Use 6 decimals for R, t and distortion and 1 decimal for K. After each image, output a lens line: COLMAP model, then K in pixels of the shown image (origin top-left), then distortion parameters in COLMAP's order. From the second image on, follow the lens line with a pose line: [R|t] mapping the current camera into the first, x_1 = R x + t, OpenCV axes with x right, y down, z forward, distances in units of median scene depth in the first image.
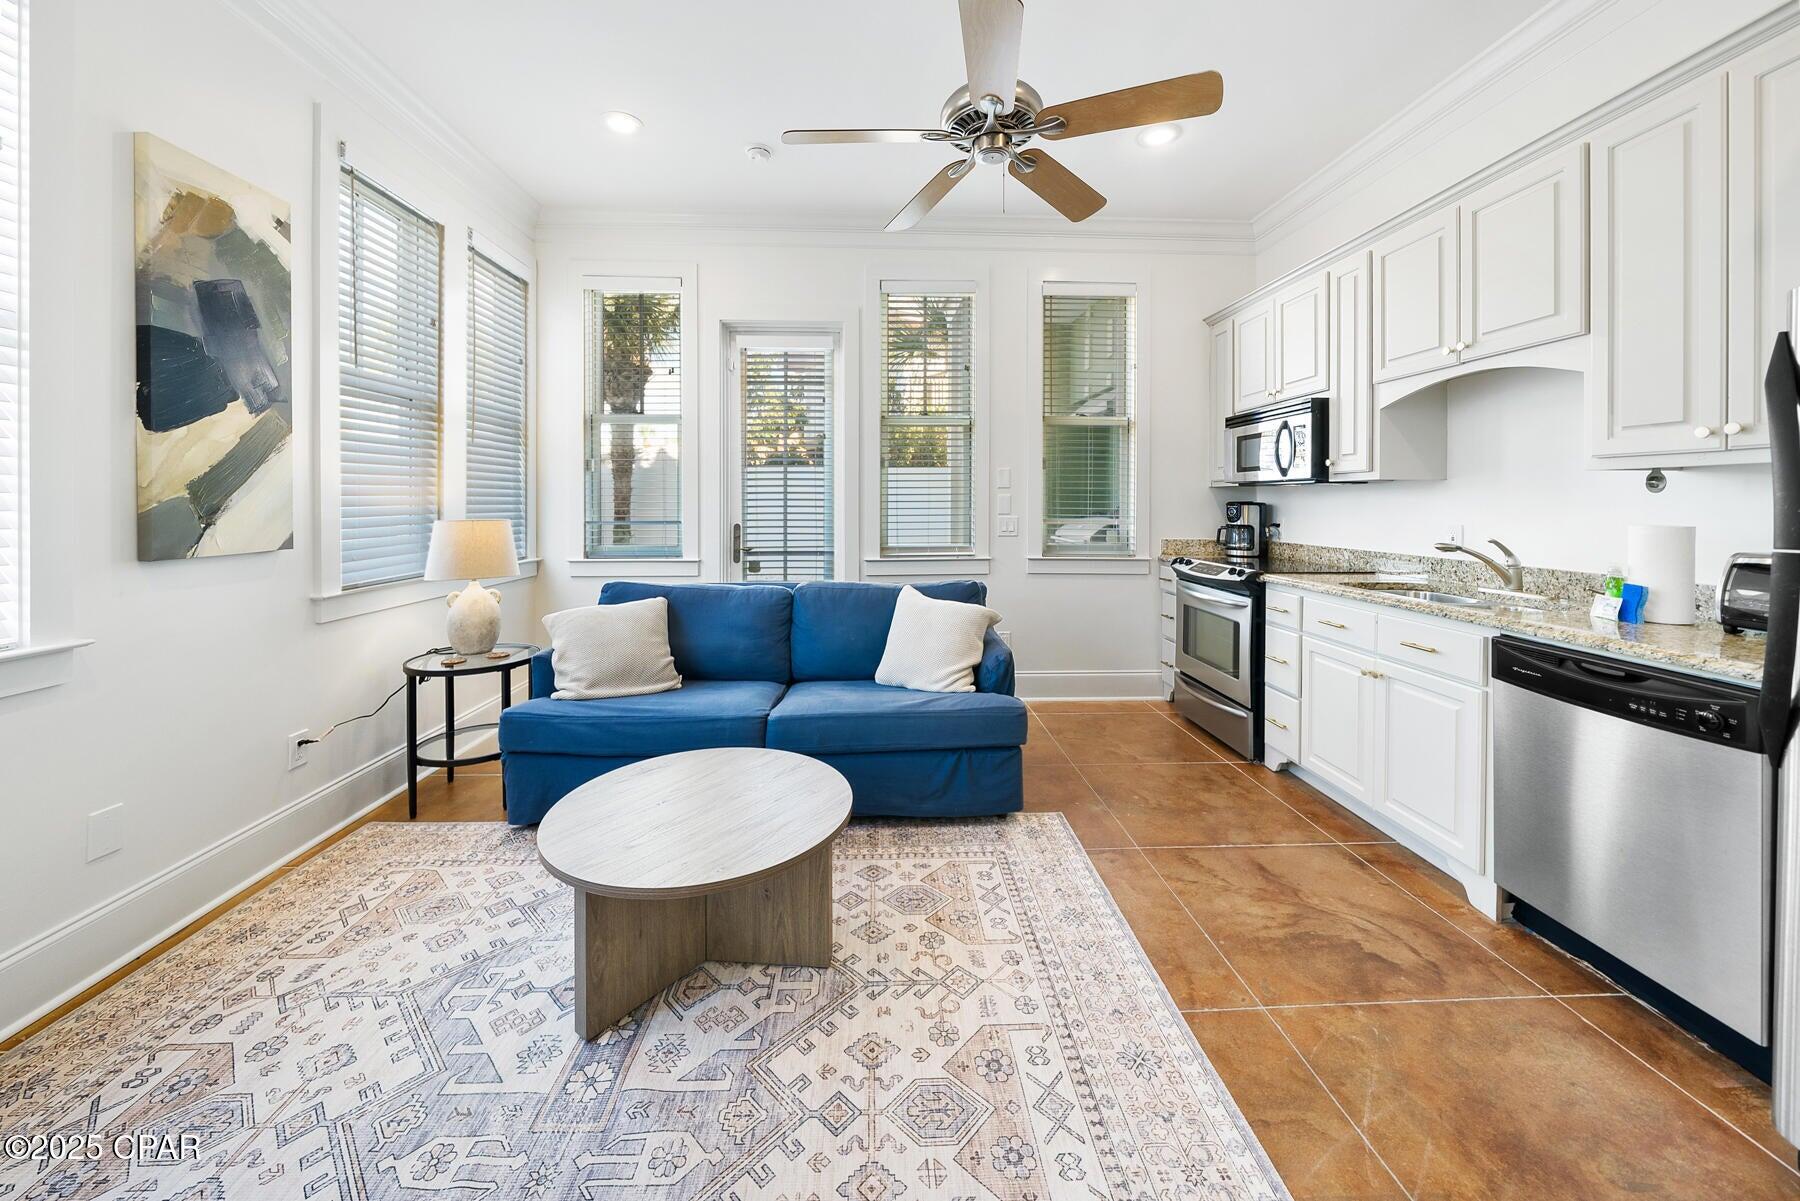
lens RADIAL K [[649.2, 0, 914.9], [0, 649.2, 602.8], [0, 0, 1]] dist [-0.004805, -0.000225]
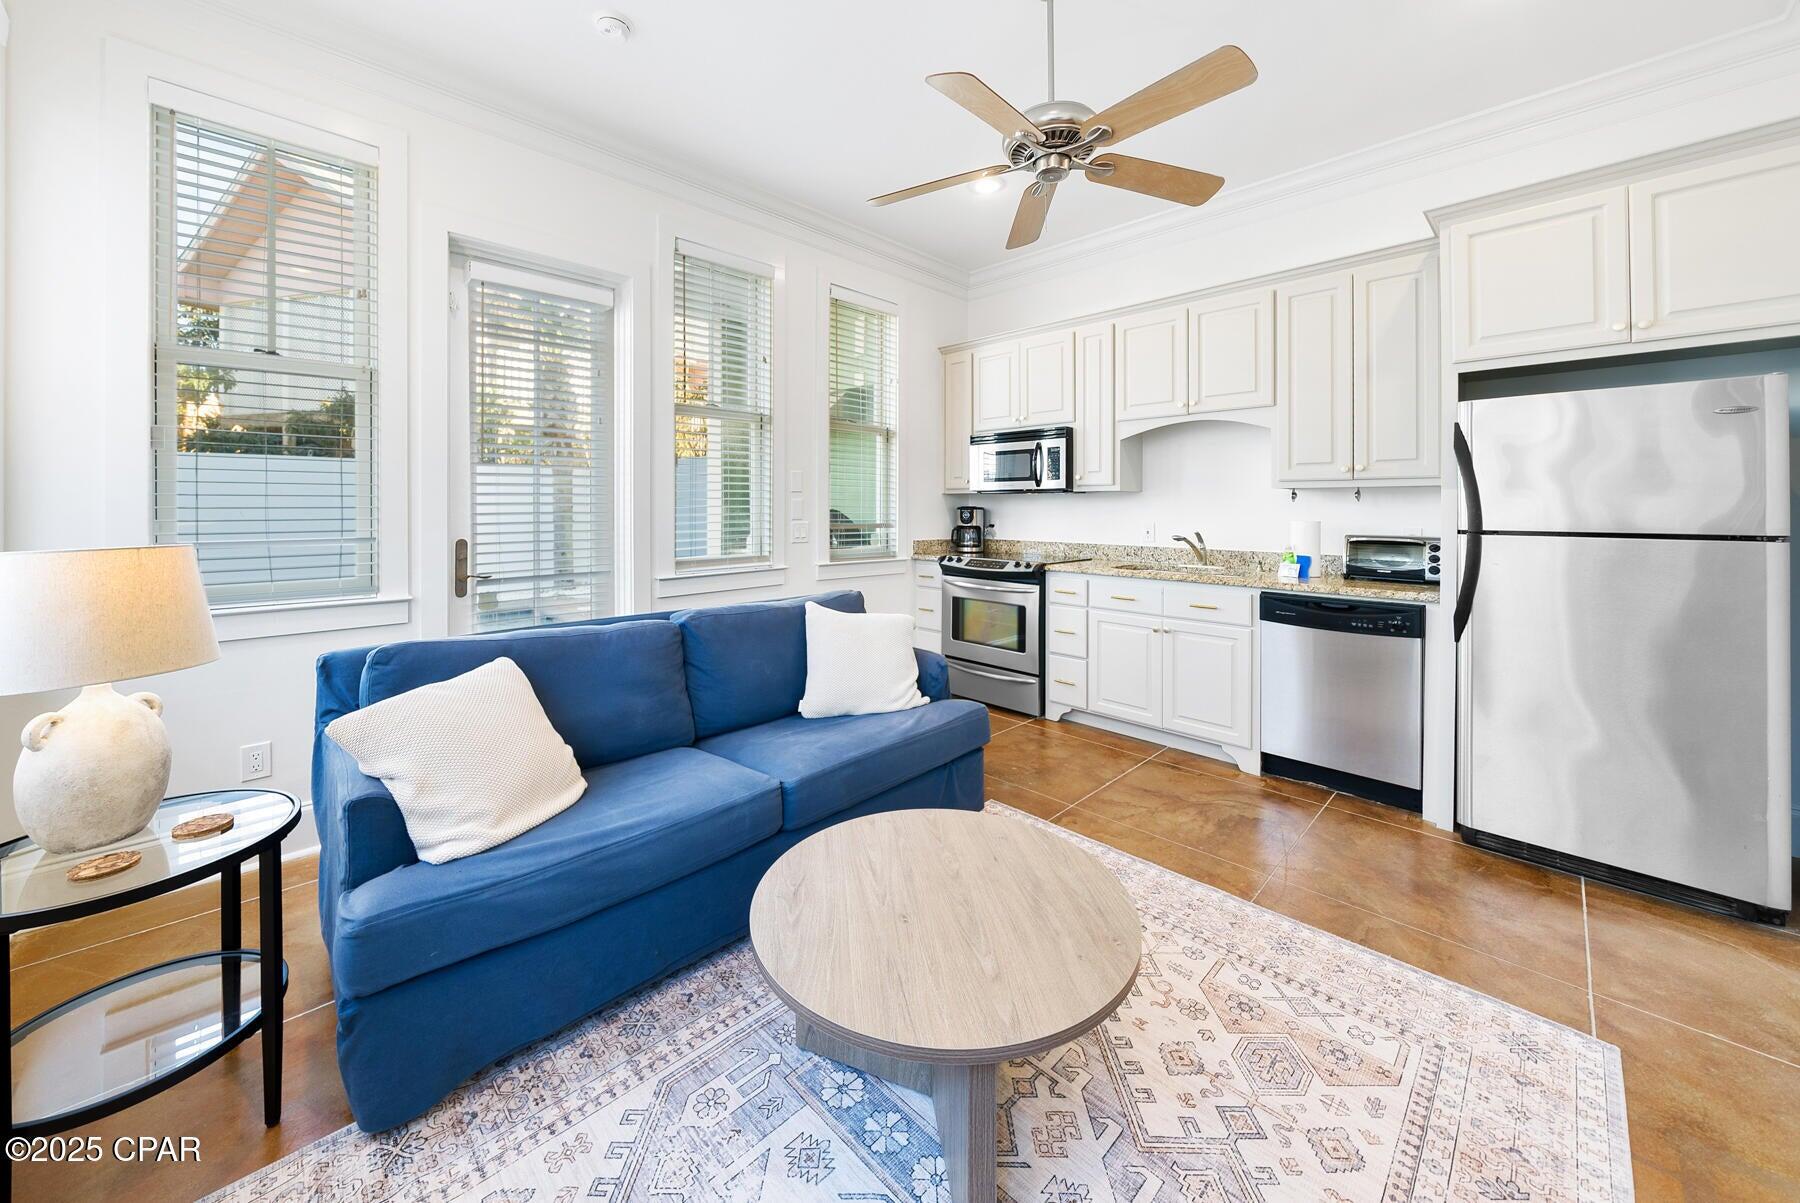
lens RADIAL K [[649.2, 0, 903.5], [0, 649.2, 597.2], [0, 0, 1]] dist [-0.004805, -0.000225]
pose [[0.742190, -0.092308, 0.663802, -0.803786], [0.101697, 0.994511, 0.024590, -0.067361], [-0.662428, 0.049256, 0.747504, 0.414374]]
